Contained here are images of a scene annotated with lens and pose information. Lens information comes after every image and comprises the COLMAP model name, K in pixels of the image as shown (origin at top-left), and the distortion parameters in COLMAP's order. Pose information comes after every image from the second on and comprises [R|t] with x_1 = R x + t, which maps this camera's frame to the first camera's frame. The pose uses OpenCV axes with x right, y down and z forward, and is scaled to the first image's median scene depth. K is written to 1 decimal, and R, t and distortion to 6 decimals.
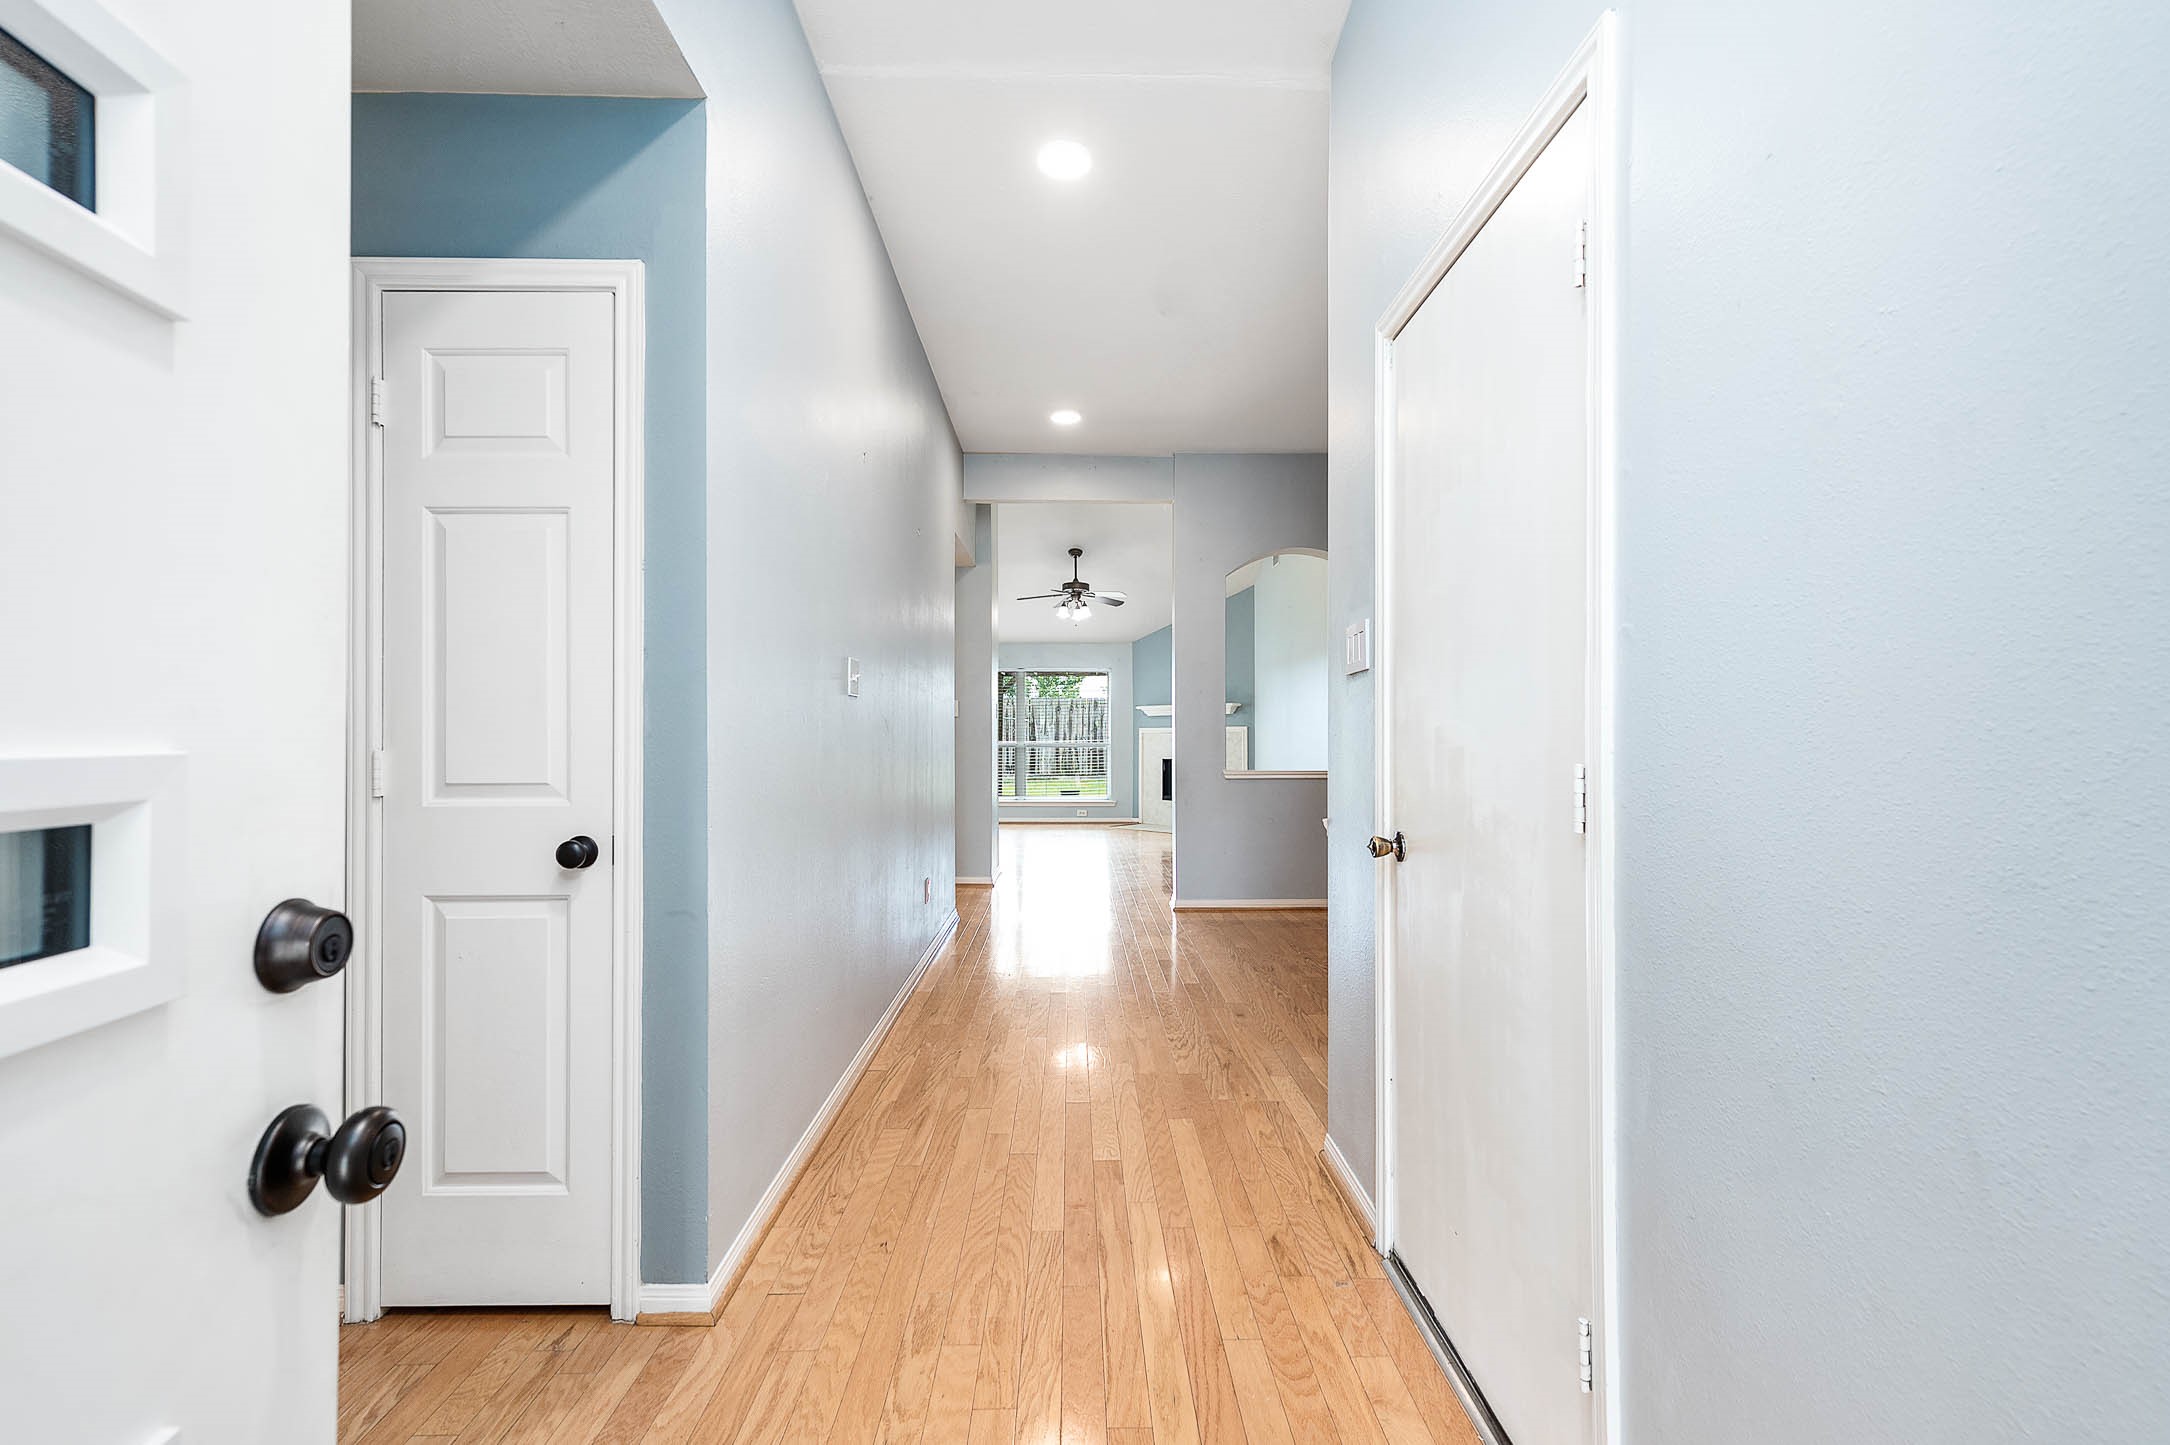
lens RADIAL K [[953.1, 0, 1076.5], [0, 953.1, 737.2], [0, 0, 1]] dist [0.000099, 0.000071]
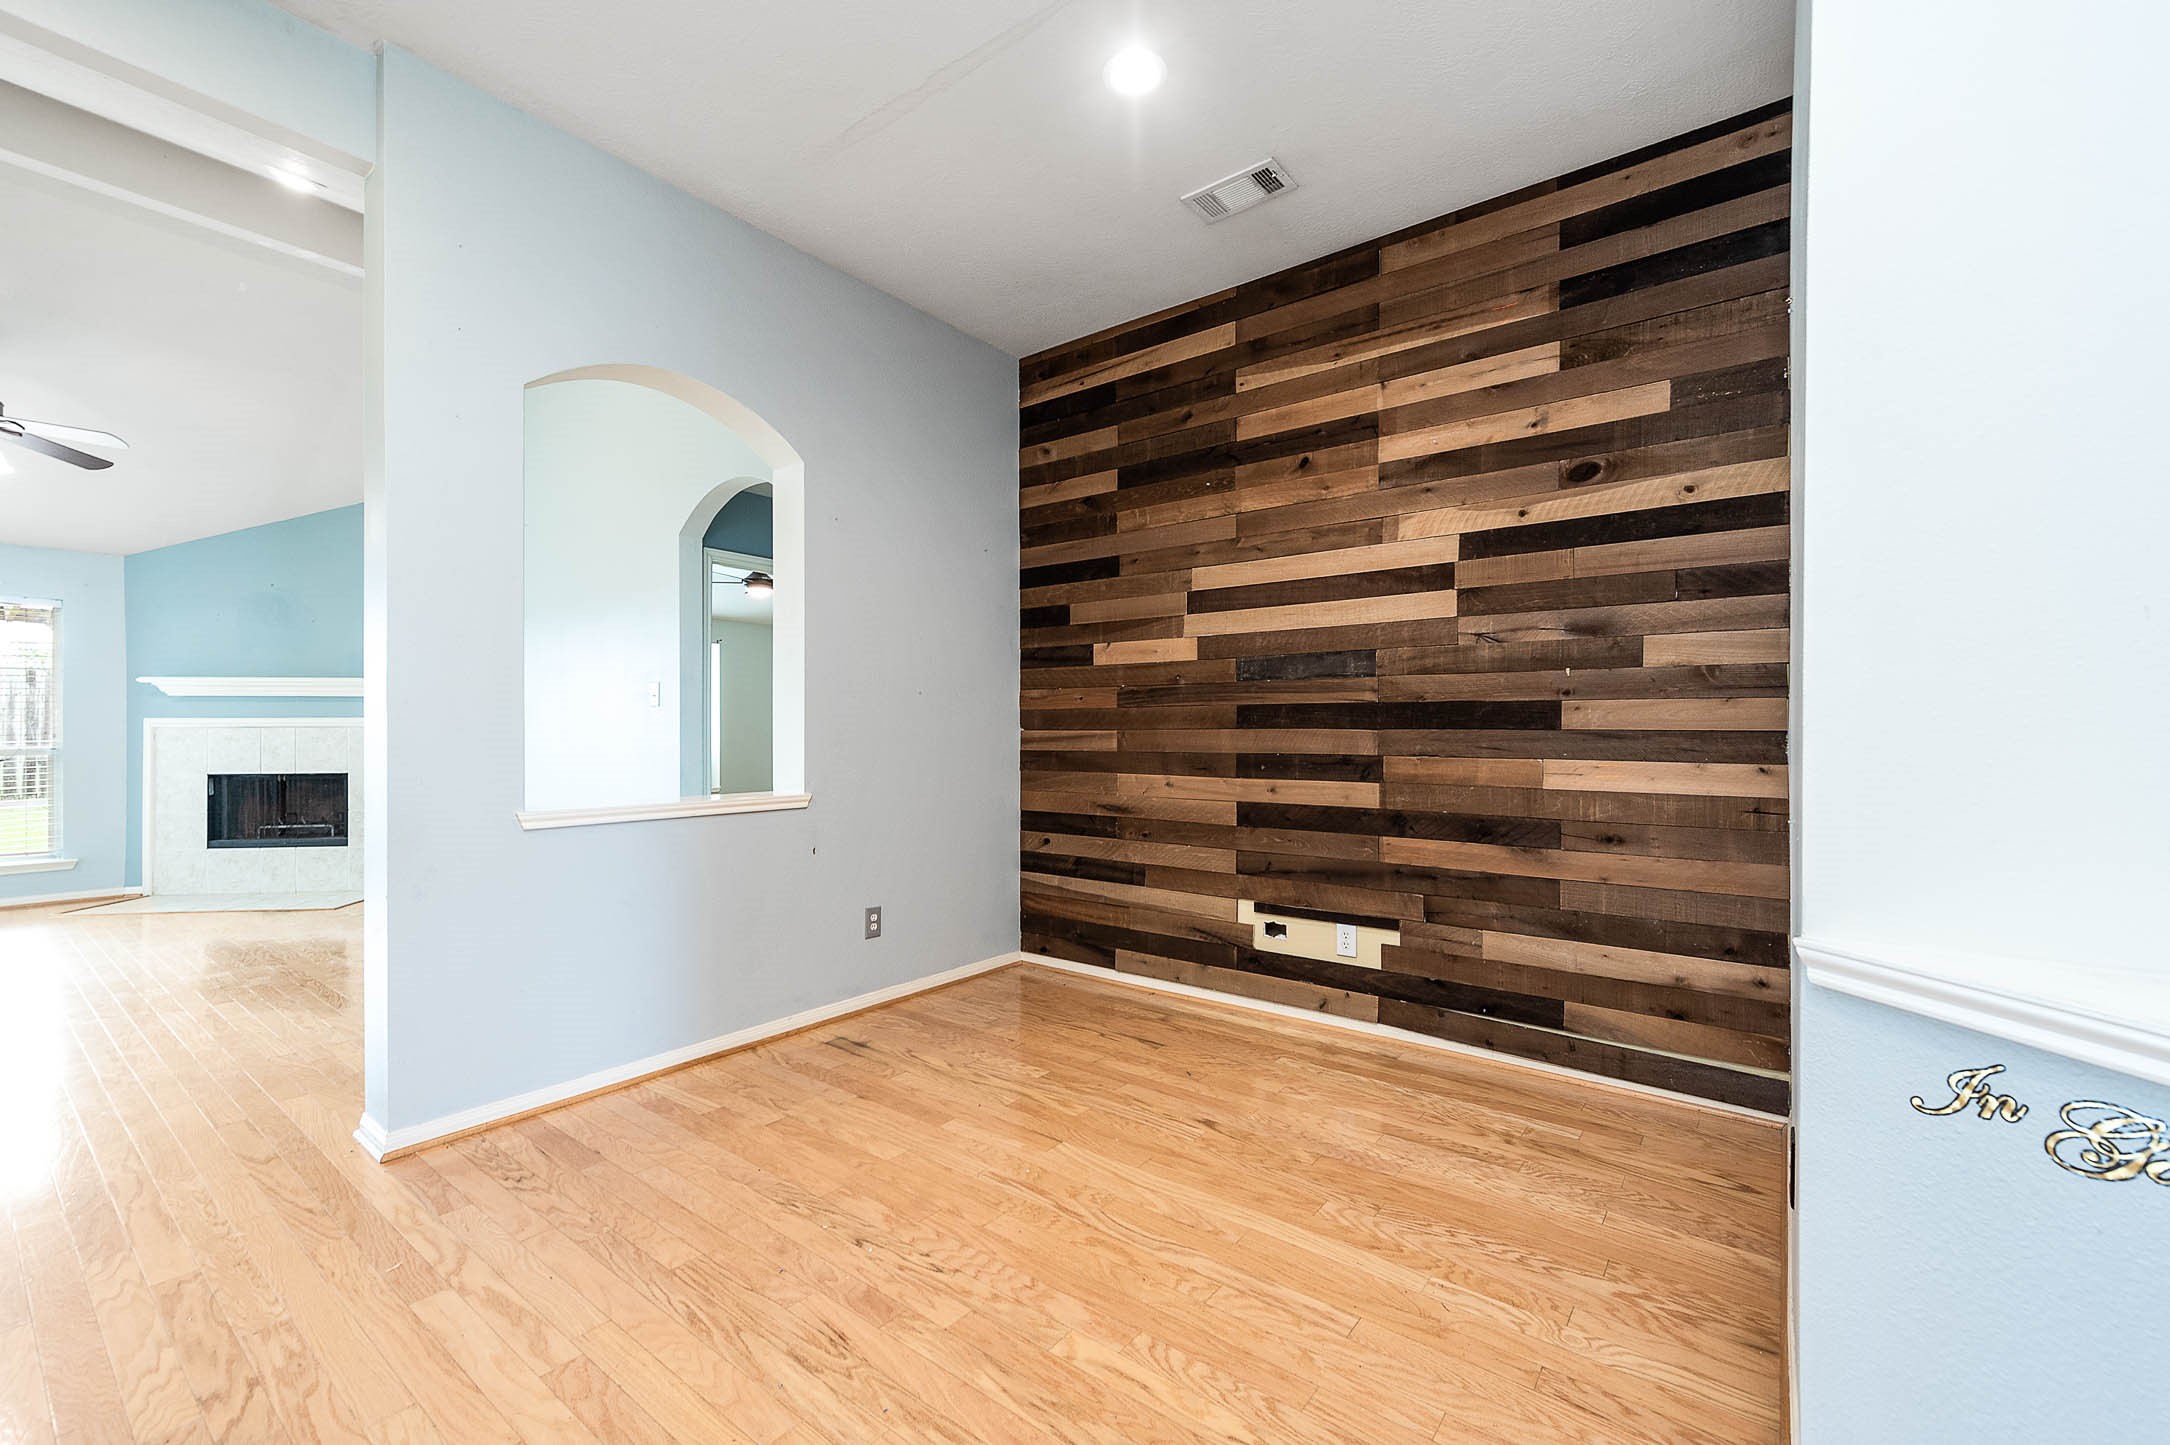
lens RADIAL K [[901.5, 0, 1085.0], [0, 901.5, 722.5], [0, 0, 1]] dist [0.000512, -0.000119]
pose [[0.608358, 0.000865, 0.793663, -0.017476], [-0.000889, 1.000000, -0.000408, -0.008333], [-0.793663, -0.000458, 0.608358, 0.306246]]
